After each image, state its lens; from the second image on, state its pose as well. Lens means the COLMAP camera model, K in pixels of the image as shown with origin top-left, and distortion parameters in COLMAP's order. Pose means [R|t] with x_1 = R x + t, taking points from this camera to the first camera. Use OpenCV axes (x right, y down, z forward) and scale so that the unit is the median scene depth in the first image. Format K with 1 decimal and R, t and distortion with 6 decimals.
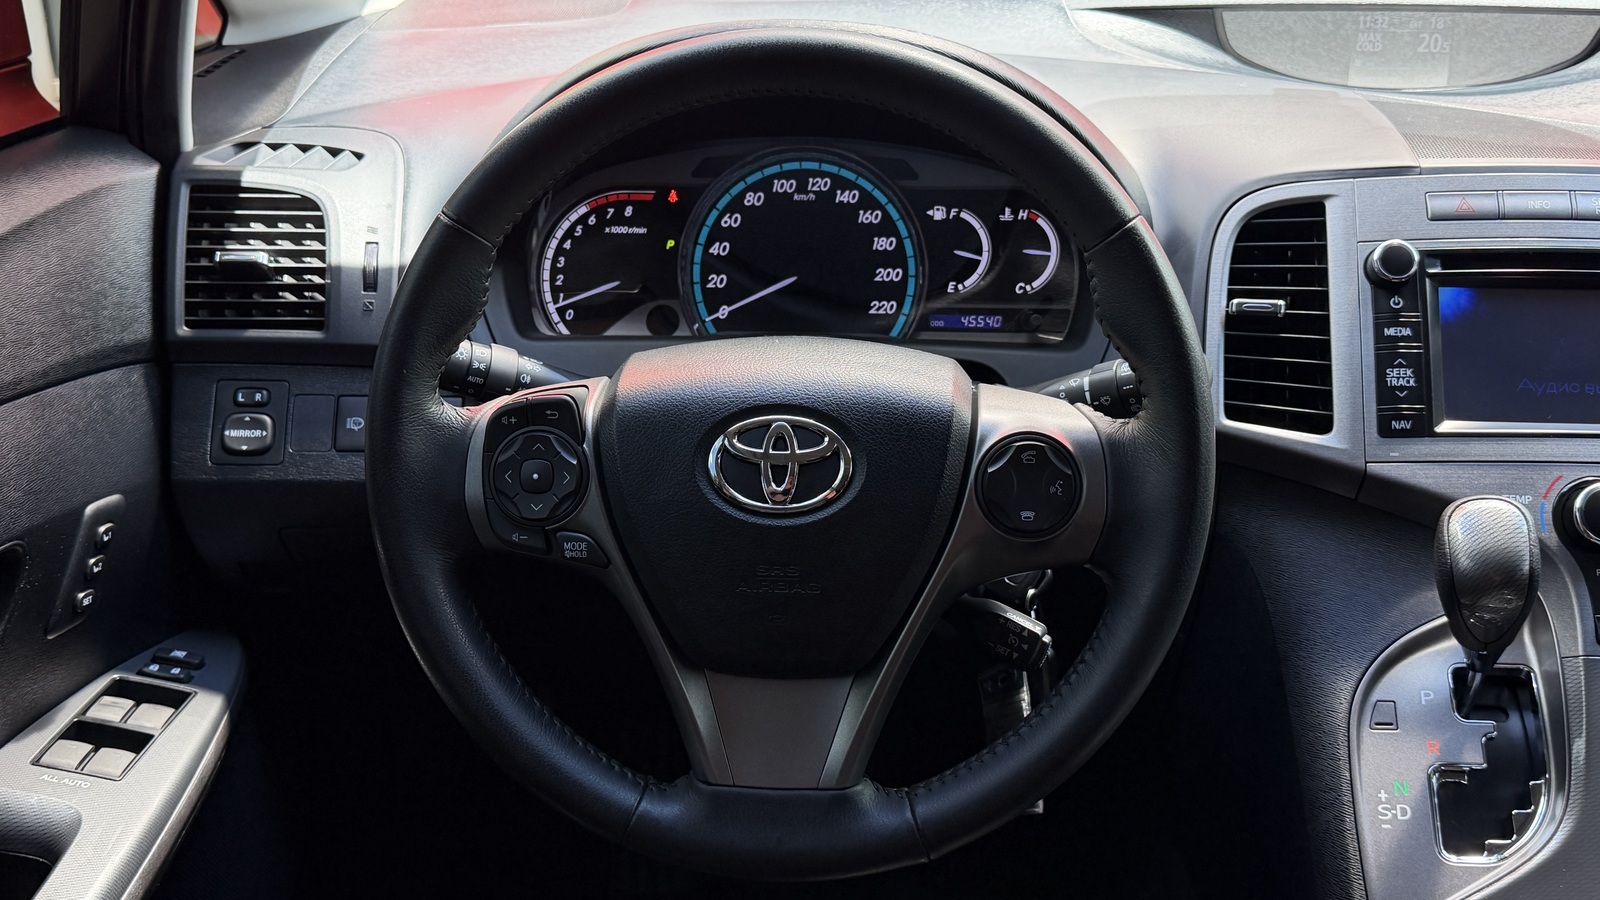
lens RADIAL K [[1638.2, 0, 797.9], [0, 1638.2, 464.6], [0, 0, 1]] dist [0.031971, 0.000000]
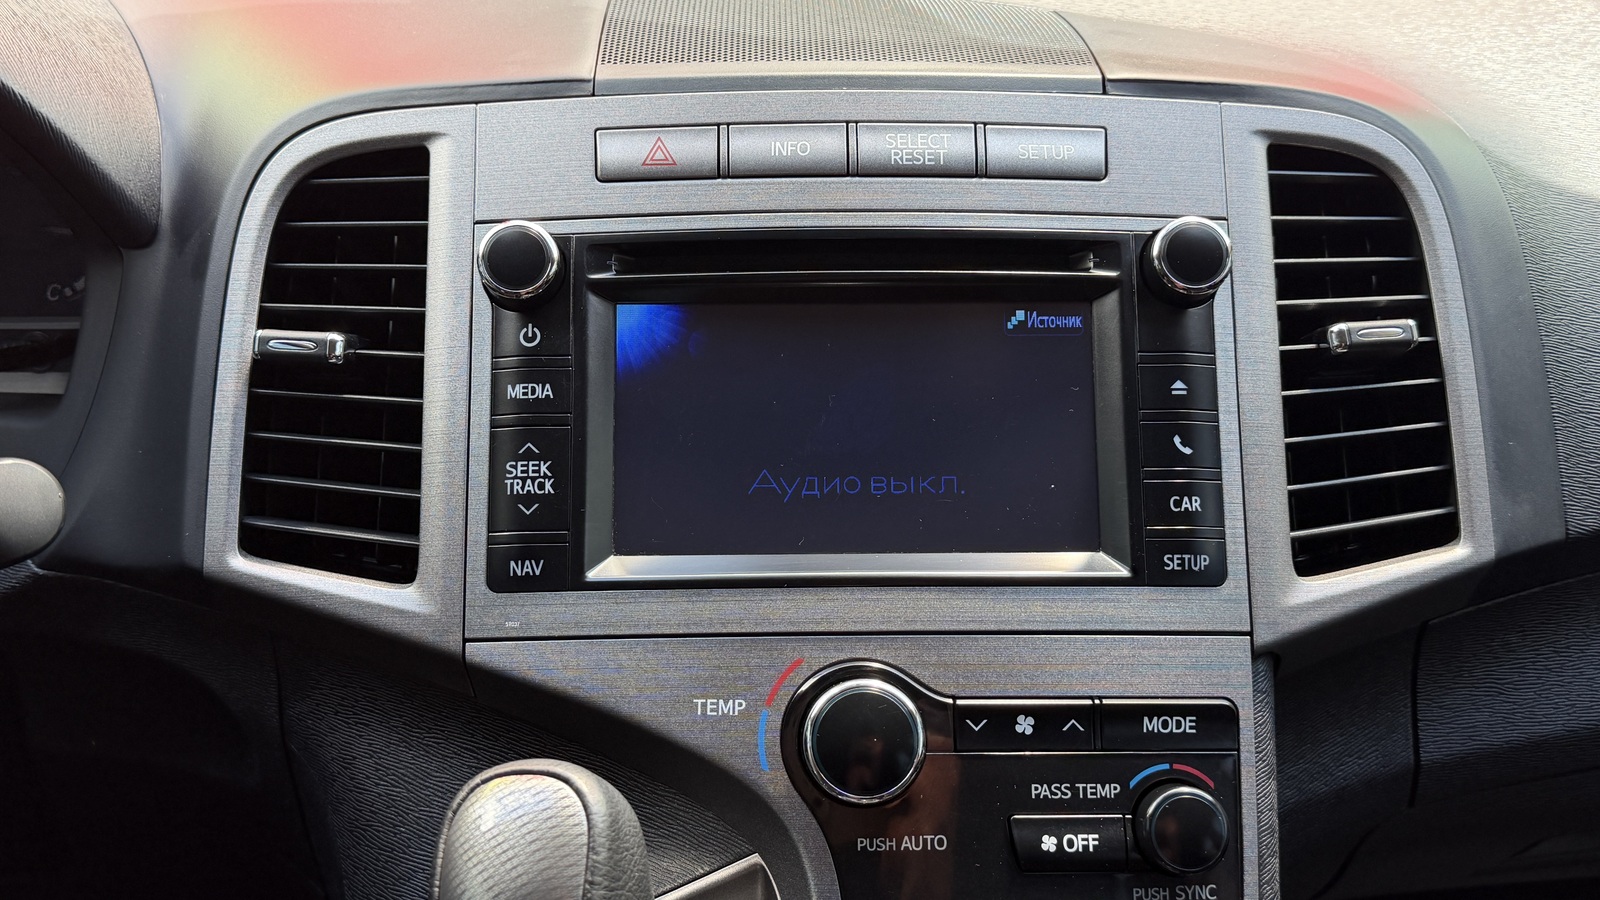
lens RADIAL K [[1776.8, 0, 803.9], [0, 1776.8, 456.9], [0, 0, 1]] dist [0.023750, 0.000000]
pose [[0.995459, -0.032737, 0.089381, 0.393616], [0.028536, 0.998445, 0.047881, -0.082892], [-0.090809, -0.045113, 0.994846, 0.403815]]
